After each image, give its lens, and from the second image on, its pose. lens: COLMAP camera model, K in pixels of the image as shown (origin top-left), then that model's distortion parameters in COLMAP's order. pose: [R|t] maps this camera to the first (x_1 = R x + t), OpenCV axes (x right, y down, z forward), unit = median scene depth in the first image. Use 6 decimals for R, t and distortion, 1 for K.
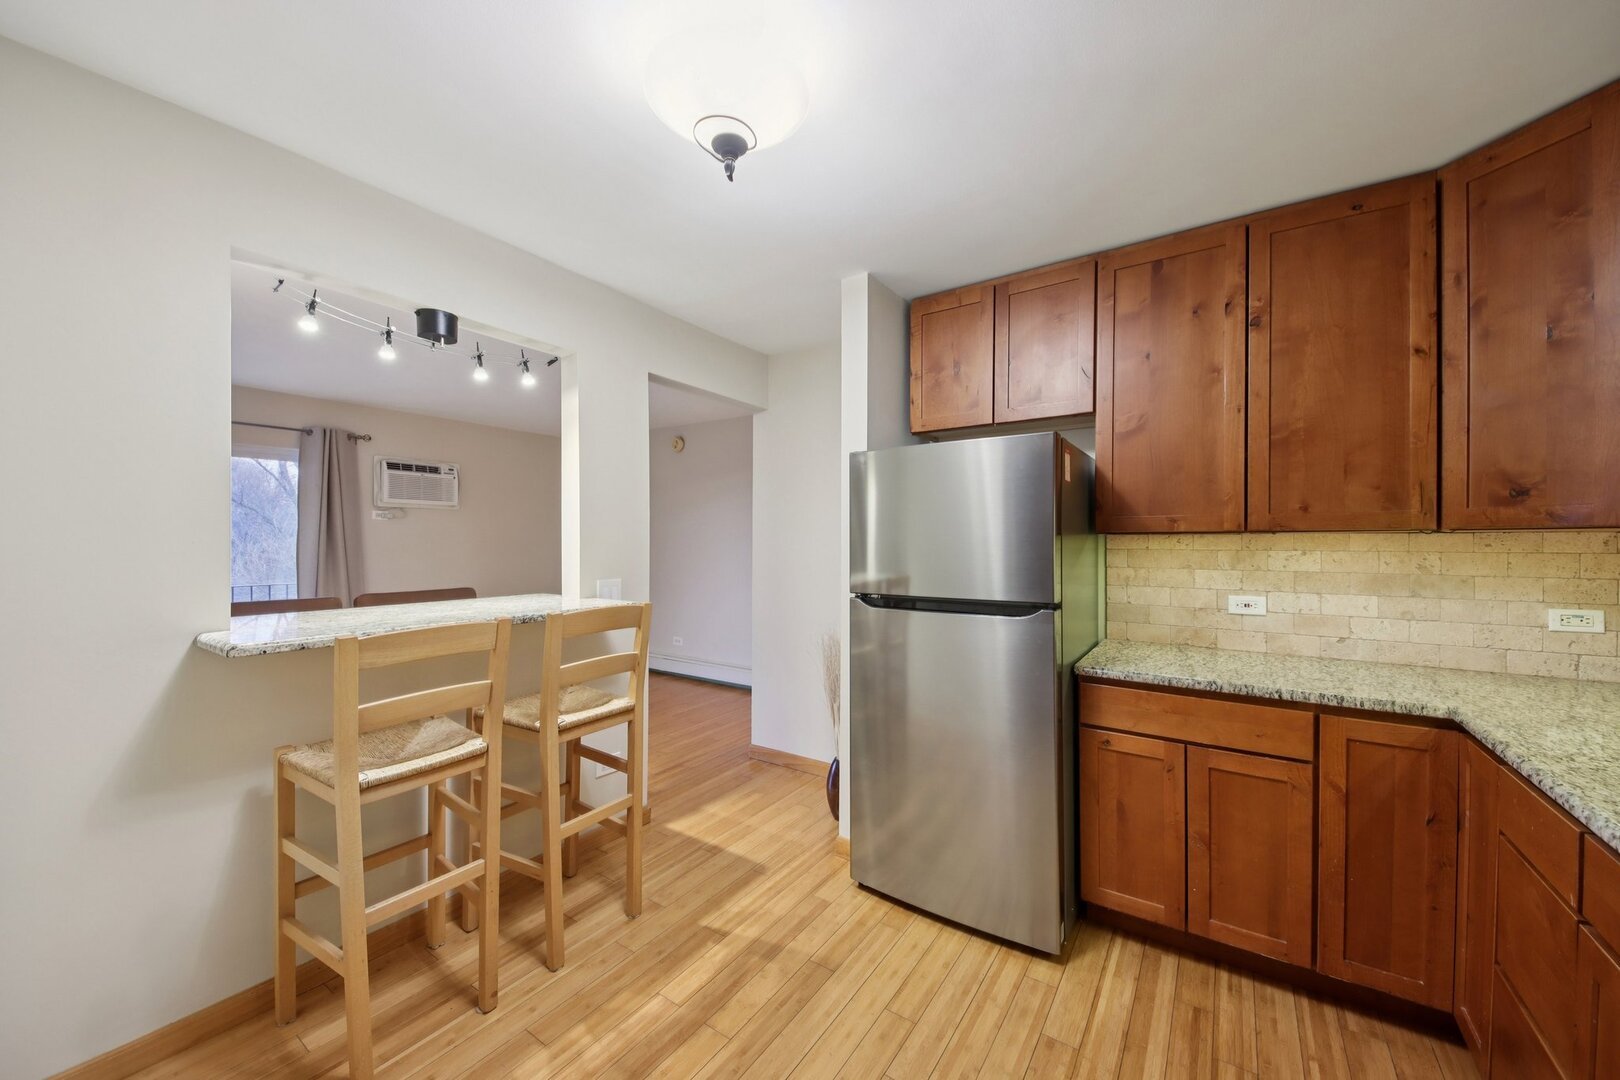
lens RADIAL K [[609.0, 0, 803.2], [0, 609.0, 545.5], [0, 0, 1]] dist [0.045758, -0.029241]
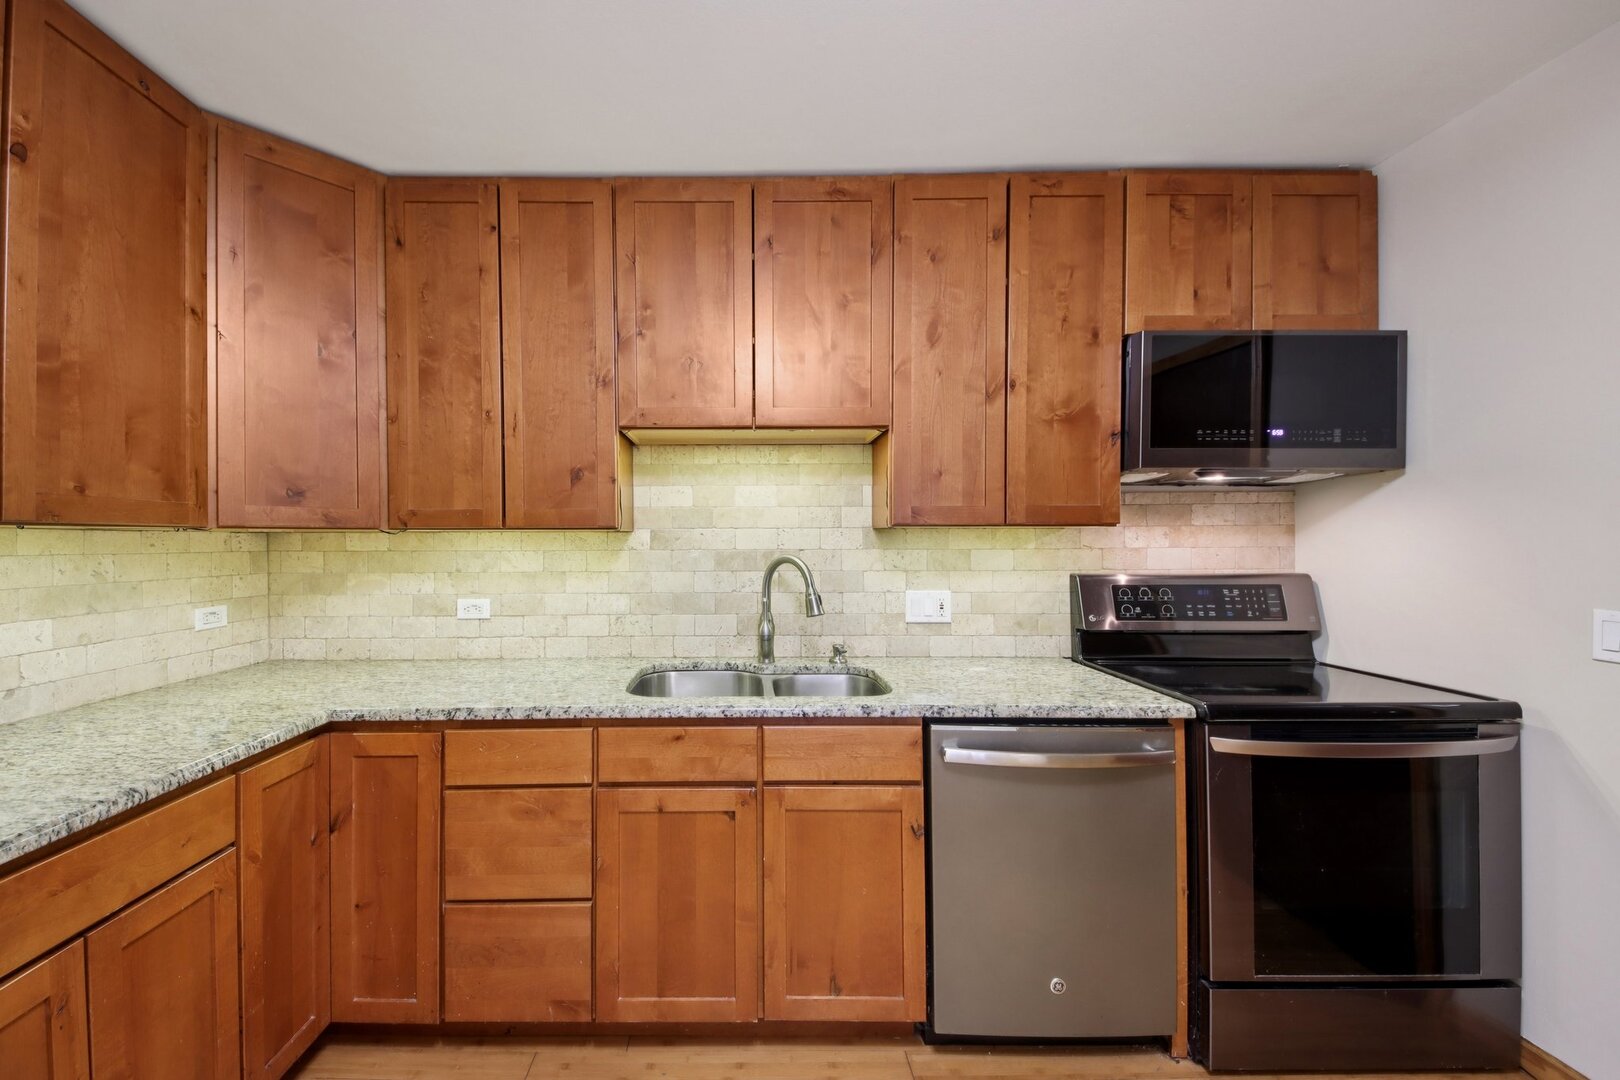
lens RADIAL K [[617.9, 0, 737.8], [0, 617.9, 542.2], [0, 0, 1]] dist [0.053718, -0.031087]
pose [[-0.573422, -0.000760, 0.819260, -0.110794], [0.010291, 0.999914, 0.008131, -0.003196], [-0.819196, 0.013093, -0.573364, 0.795265]]
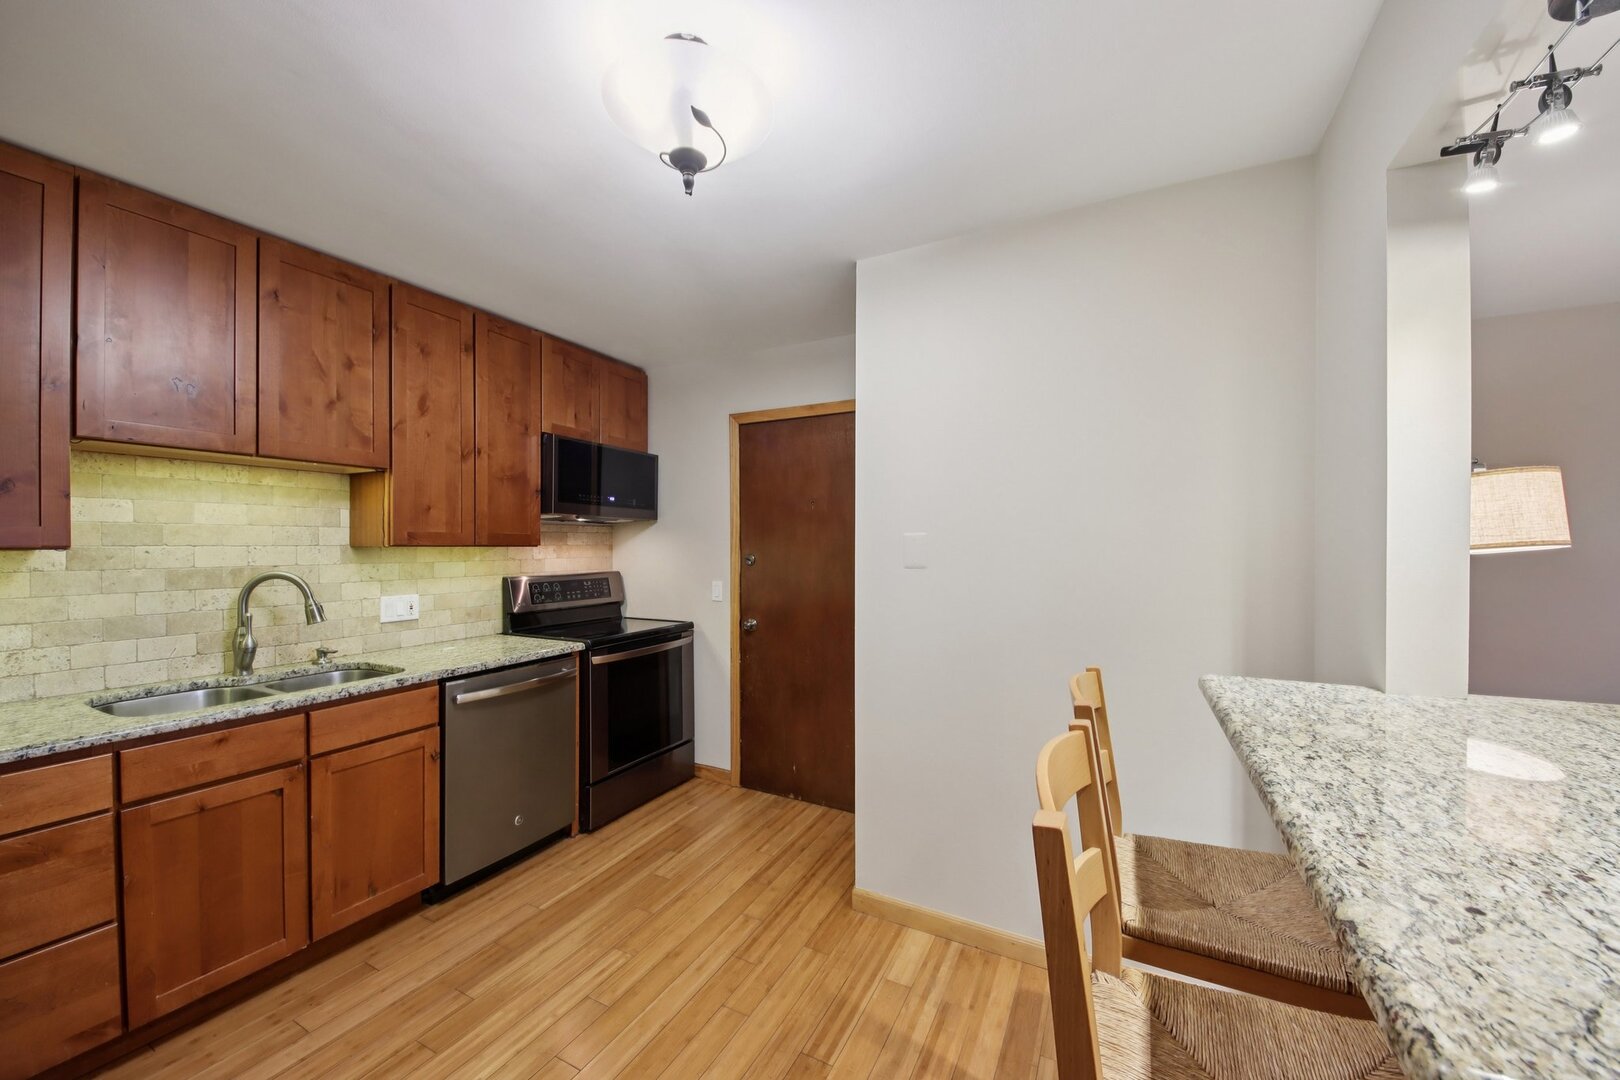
lens RADIAL K [[609.0, 0, 803.2], [0, 609.0, 545.5], [0, 0, 1]] dist [0.045758, -0.029241]
pose [[-0.991937, -0.002840, -0.126698, -0.123224], [-0.004411, 0.999917, 0.012121, -0.037609], [0.126653, 0.012582, -0.991867, 1.372154]]
